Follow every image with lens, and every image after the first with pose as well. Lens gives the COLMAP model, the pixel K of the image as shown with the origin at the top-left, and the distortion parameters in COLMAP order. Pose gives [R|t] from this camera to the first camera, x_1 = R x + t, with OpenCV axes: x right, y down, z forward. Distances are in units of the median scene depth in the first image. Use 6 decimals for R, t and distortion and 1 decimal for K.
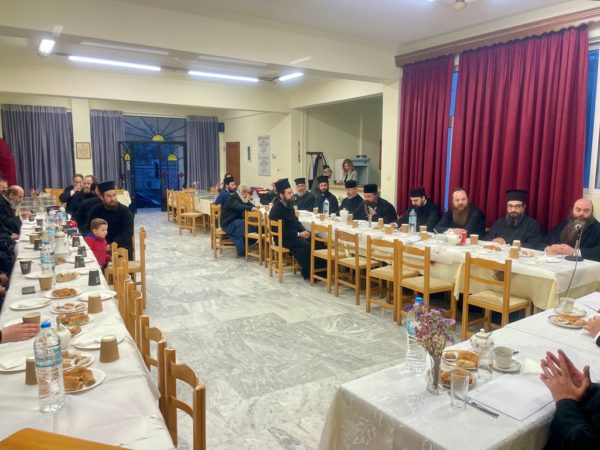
lens RADIAL K [[457.0, 0, 299.5], [0, 457.0, 224.9], [0, 0, 1]] dist [0.003817, -0.010003]
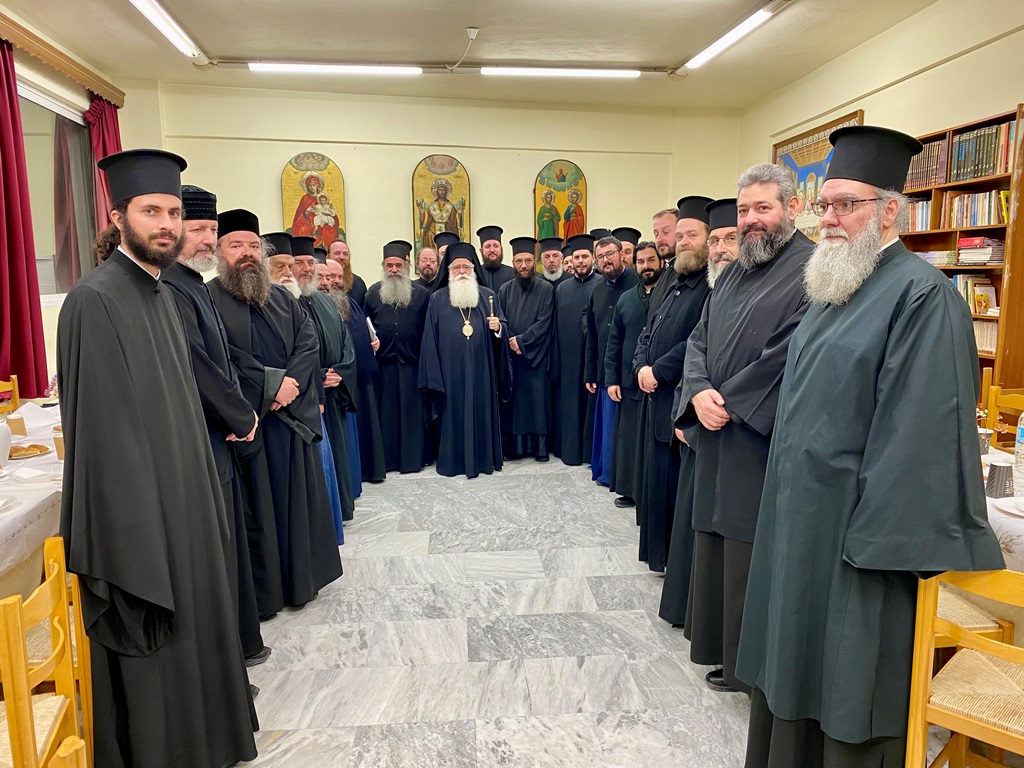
lens RADIAL K [[776.8, 0, 511.4], [0, 776.8, 383.9], [0, 0, 1]] dist [-0.012152, -0.000795]
pose [[-0.904827, -0.058143, 0.421790, -0.502716], [0.064408, 0.960542, 0.270576, -0.216489], [-0.420879, 0.271991, -0.865379, 1.702092]]
